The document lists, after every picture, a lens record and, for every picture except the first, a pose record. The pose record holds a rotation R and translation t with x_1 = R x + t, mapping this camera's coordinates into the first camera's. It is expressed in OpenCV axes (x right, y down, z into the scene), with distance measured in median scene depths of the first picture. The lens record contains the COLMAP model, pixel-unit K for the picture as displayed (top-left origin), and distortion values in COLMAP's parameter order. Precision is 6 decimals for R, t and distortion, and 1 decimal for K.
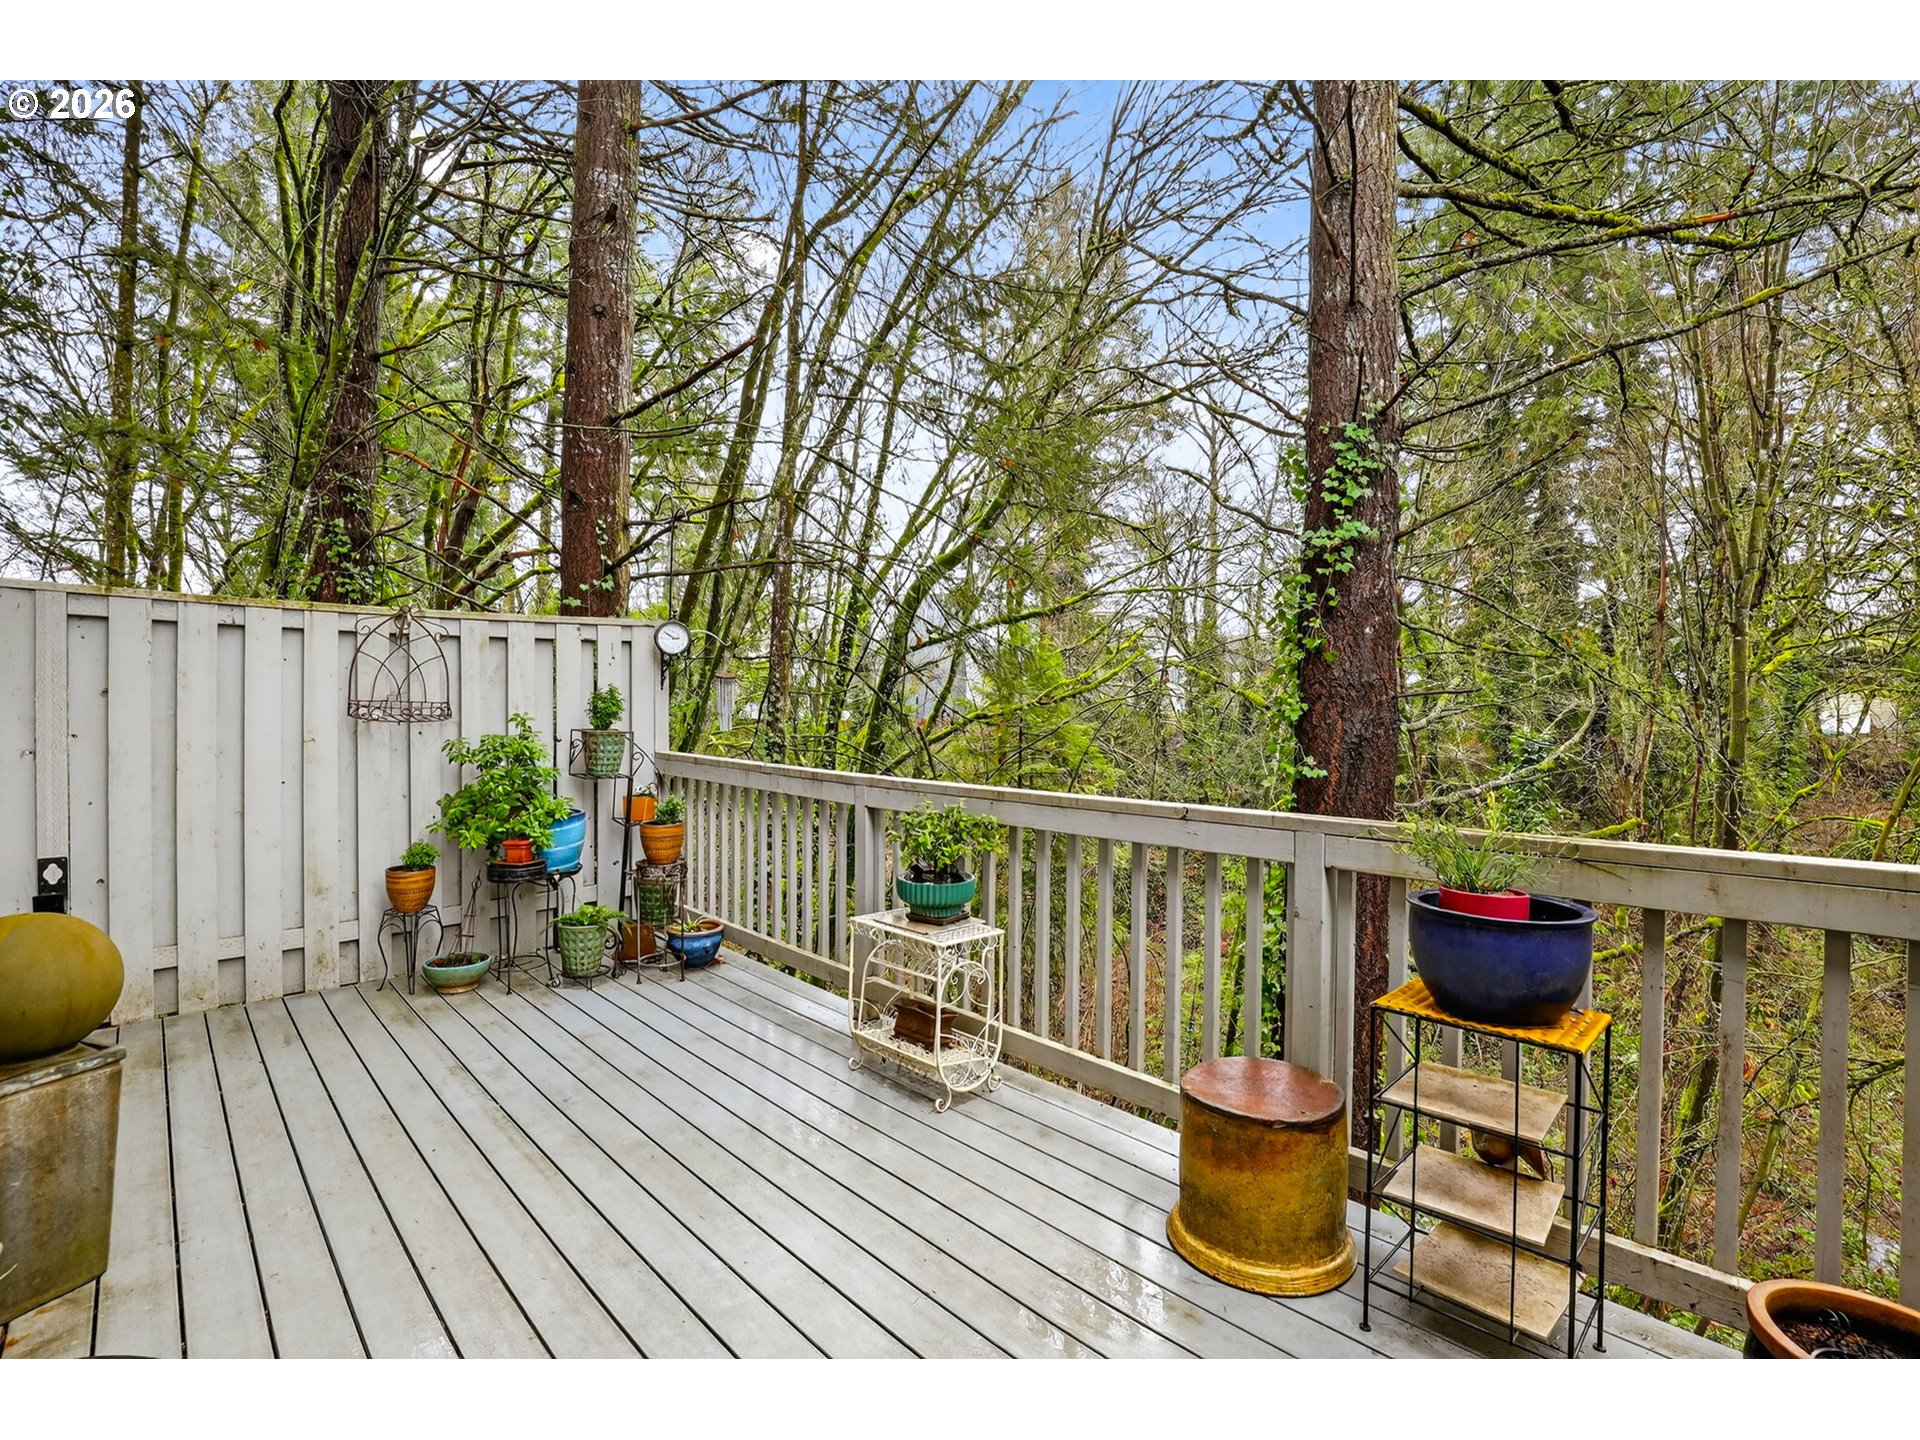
lens RADIAL K [[878.2, 0, 955.0], [0, 878.2, 711.5], [0, 0, 1]] dist [-0.037212, 0.005958]
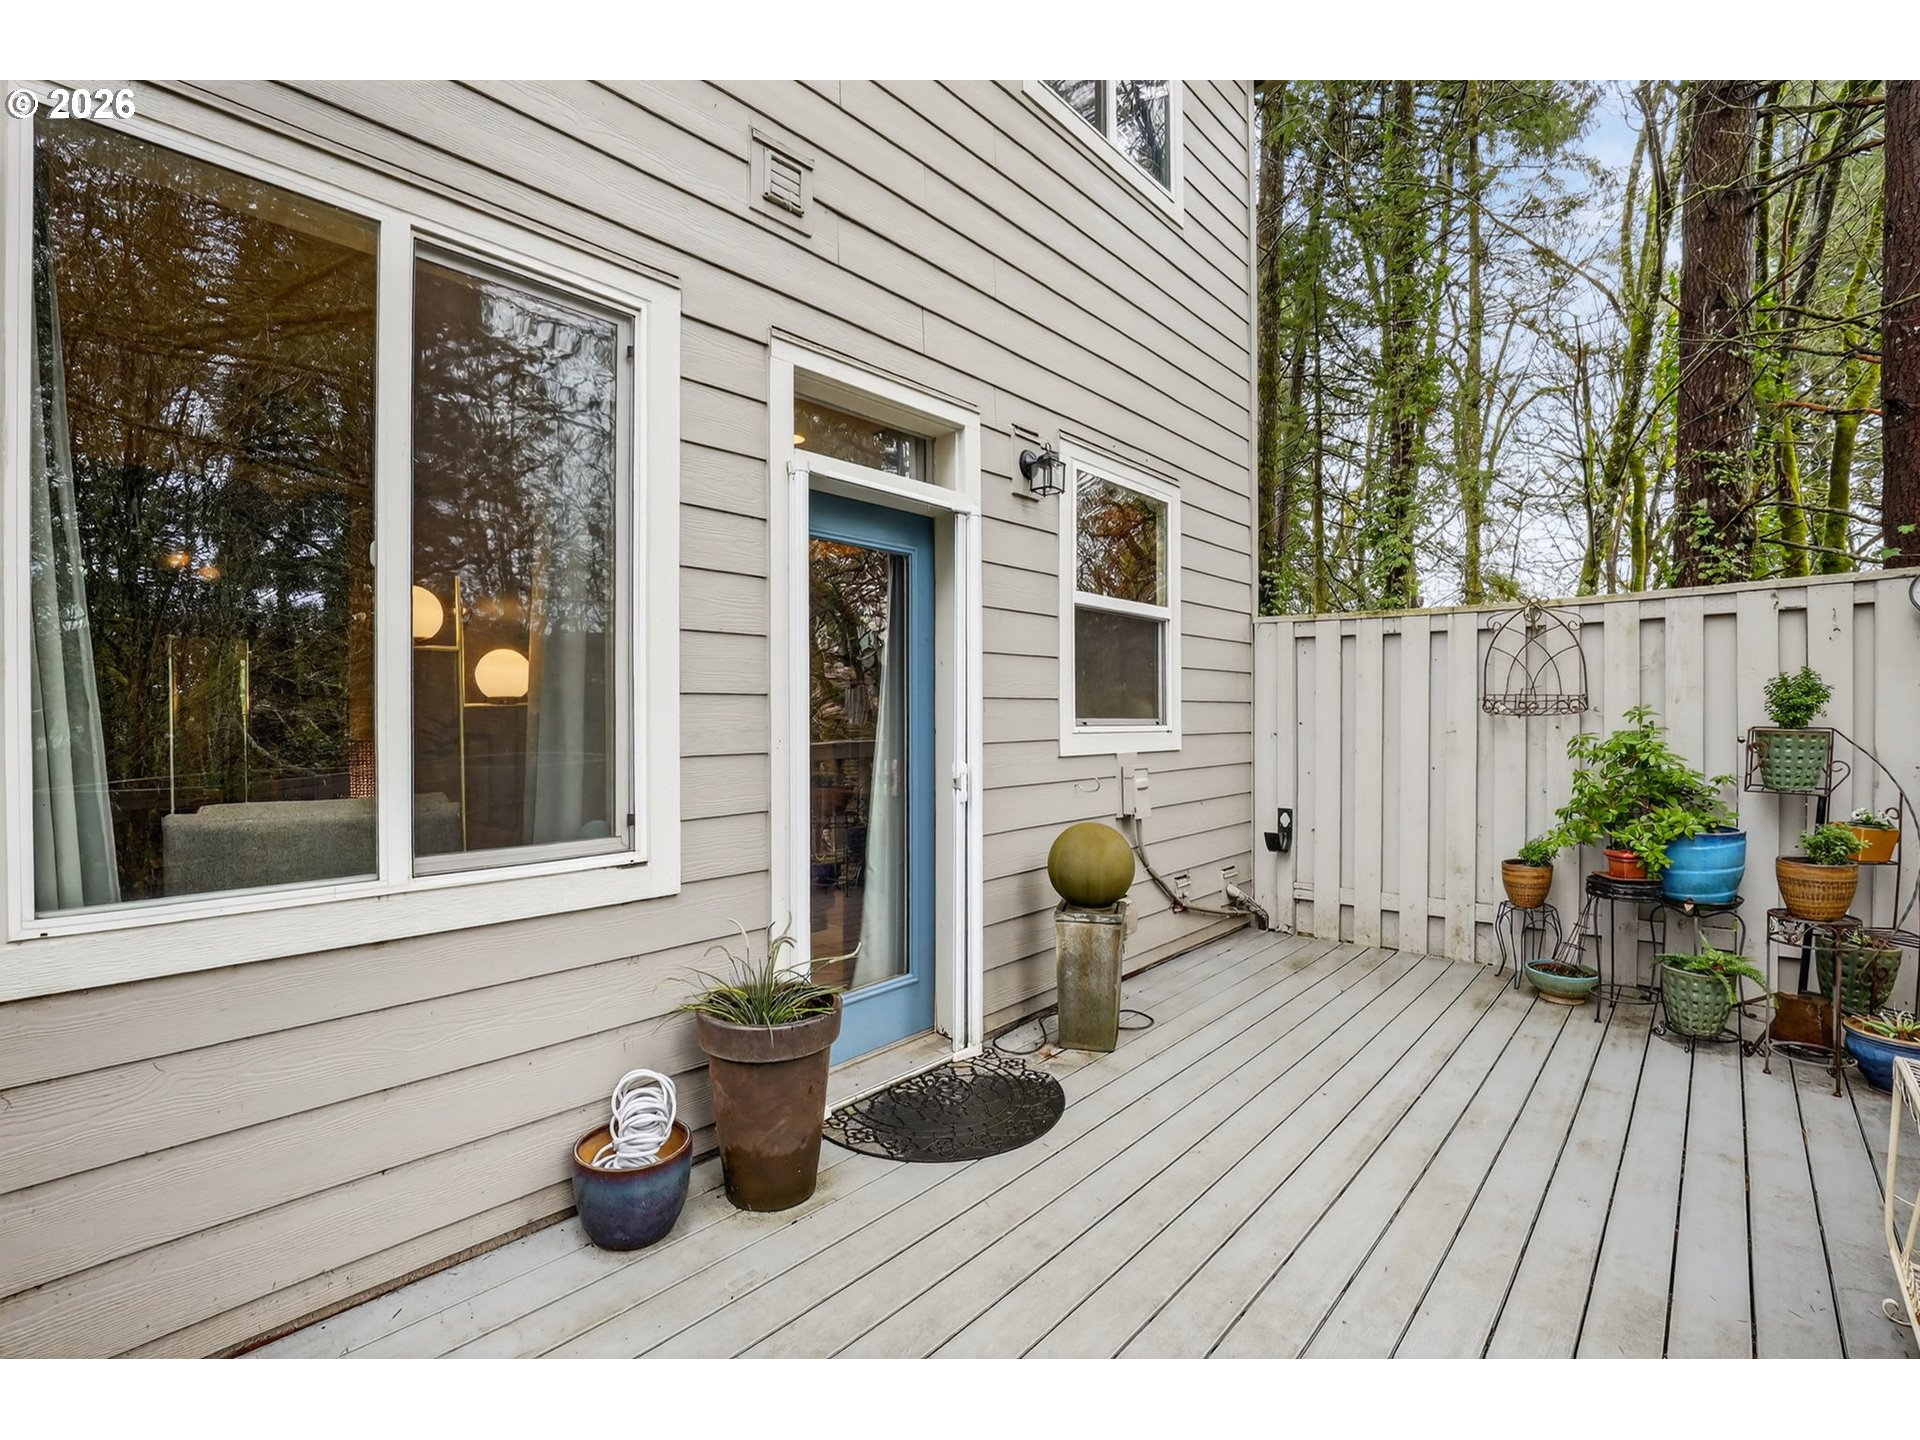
lens RADIAL K [[878.2, 0, 955.0], [0, 878.2, 711.5], [0, 0, 1]] dist [-0.037212, 0.005958]
pose [[0.089012, 0.000647, -0.996030, 0.293653], [0.001614, 0.999998, 0.000794, 0.005832], [0.996029, -0.001678, 0.089010, 0.259917]]
